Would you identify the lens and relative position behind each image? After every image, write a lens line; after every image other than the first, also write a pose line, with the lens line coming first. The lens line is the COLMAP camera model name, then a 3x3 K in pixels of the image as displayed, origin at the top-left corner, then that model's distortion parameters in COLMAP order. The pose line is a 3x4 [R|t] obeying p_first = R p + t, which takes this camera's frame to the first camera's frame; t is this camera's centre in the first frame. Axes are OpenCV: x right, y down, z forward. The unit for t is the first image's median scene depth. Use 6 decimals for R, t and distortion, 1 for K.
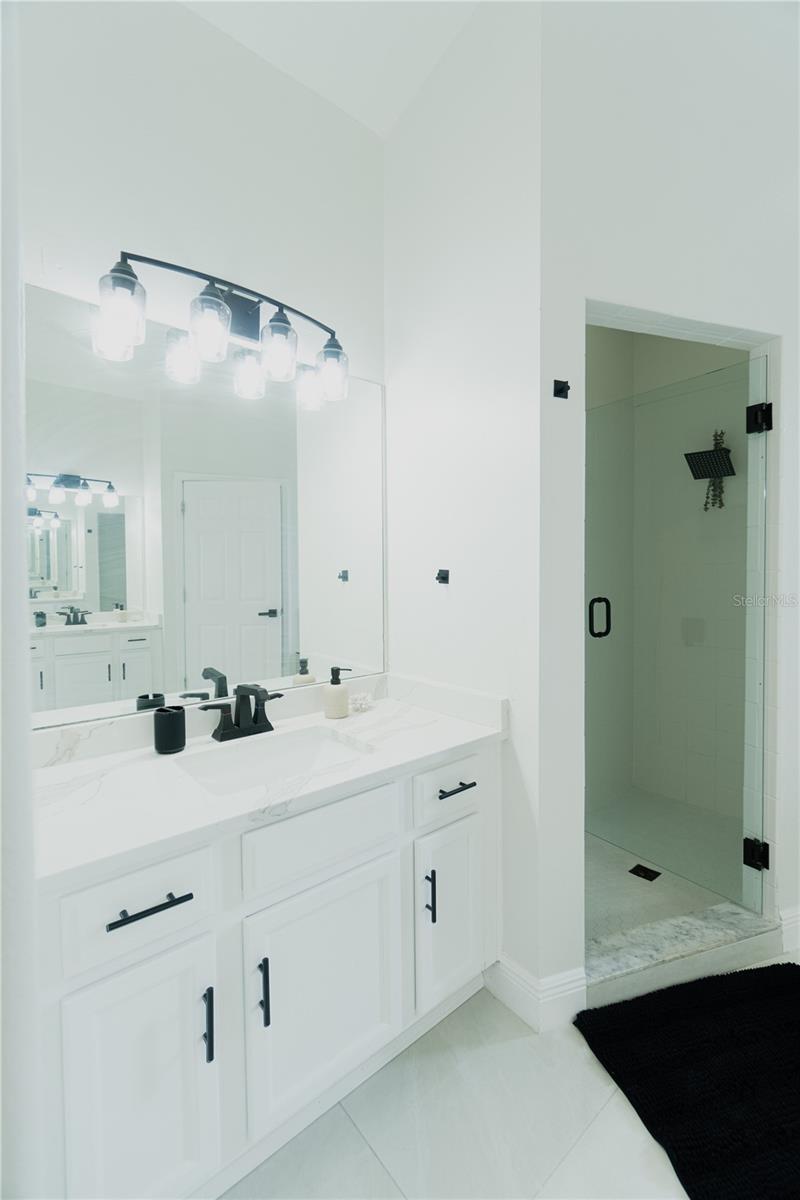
lens RADIAL K [[491.8, 0, 400.0], [0, 491.8, 600.0], [0, 0, 1]] dist [-0.022400, -0.000016]
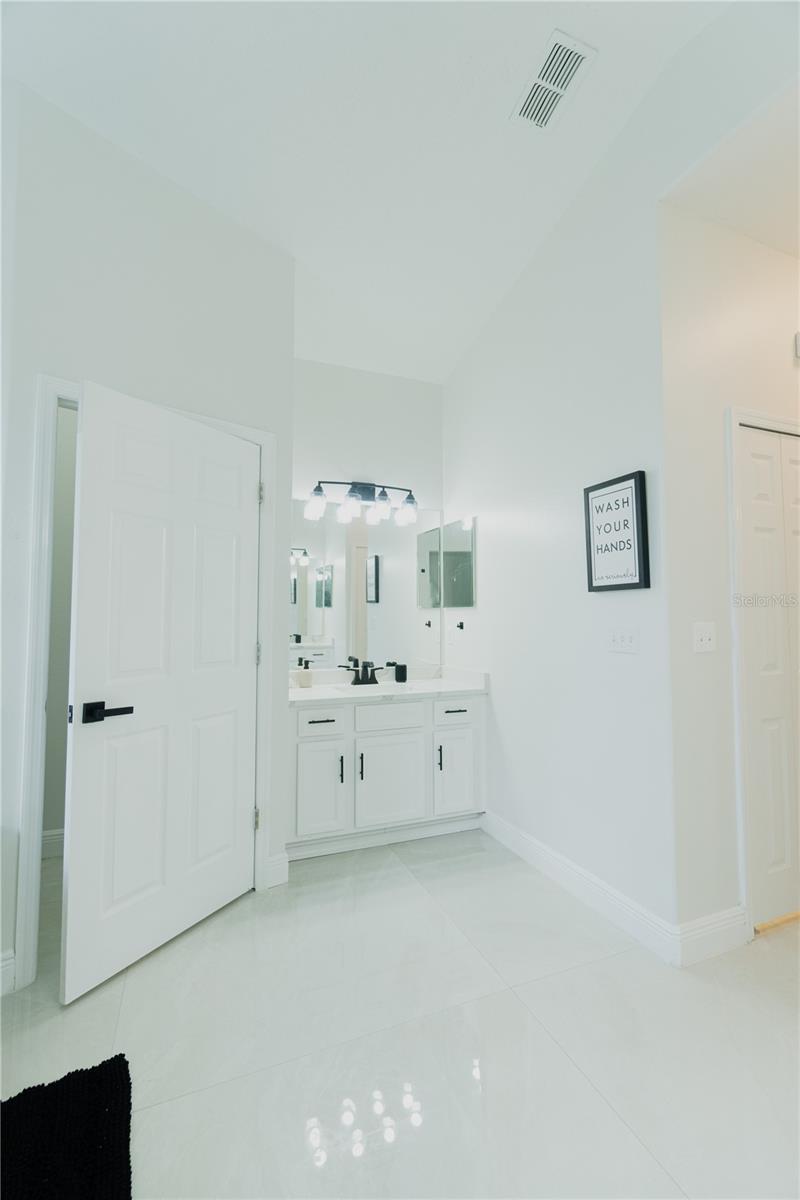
lens RADIAL K [[516.6, 0, 401.6], [0, 516.6, 594.0], [0, 0, 1]] dist [-0.001378, 0.000316]
pose [[0.946514, -0.017085, -0.322210, 0.576887], [-0.008227, 0.996995, -0.077032, 0.048658], [0.322557, 0.075562, 0.943529, -1.130273]]
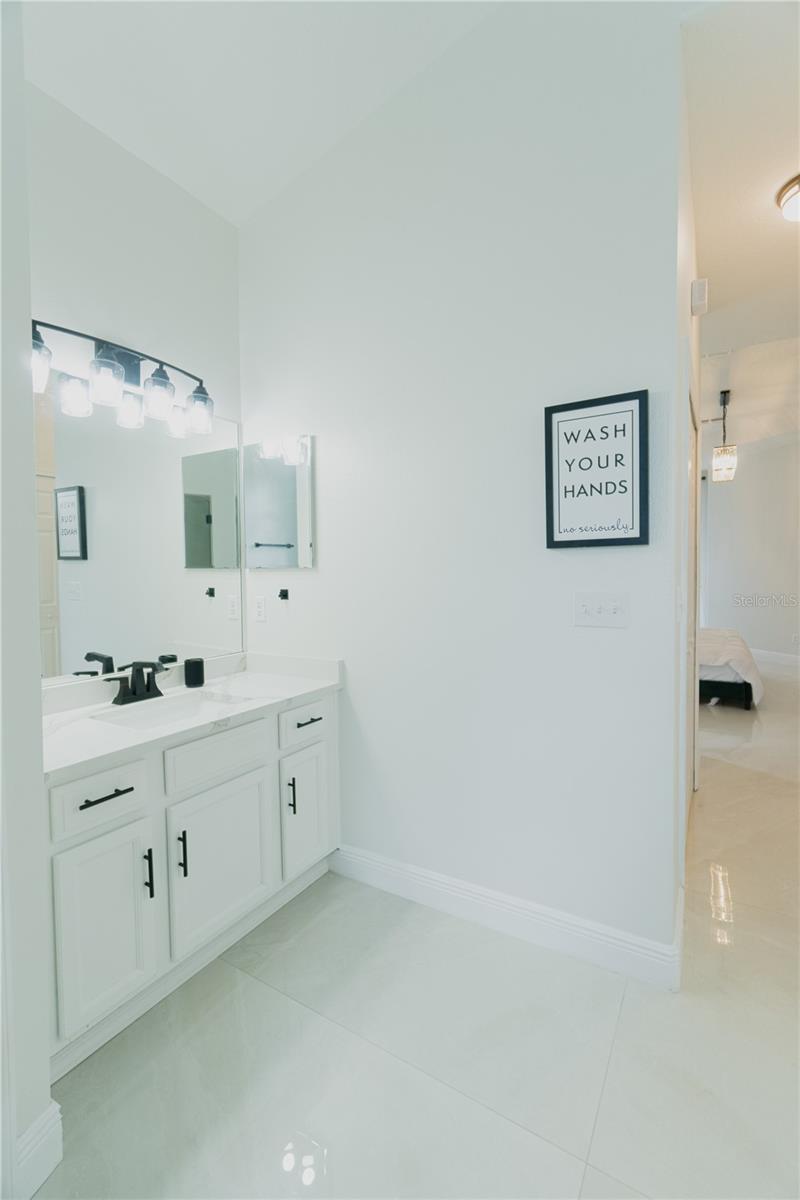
lens RADIAL K [[516.6, 0, 401.6], [0, 516.6, 594.0], [0, 0, 1]] dist [-0.001378, 0.000316]
pose [[0.951252, -0.023118, 0.307549, -0.074676], [0.022674, 0.999730, 0.005016, 0.007298], [-0.307582, 0.002202, 0.951519, -0.485305]]
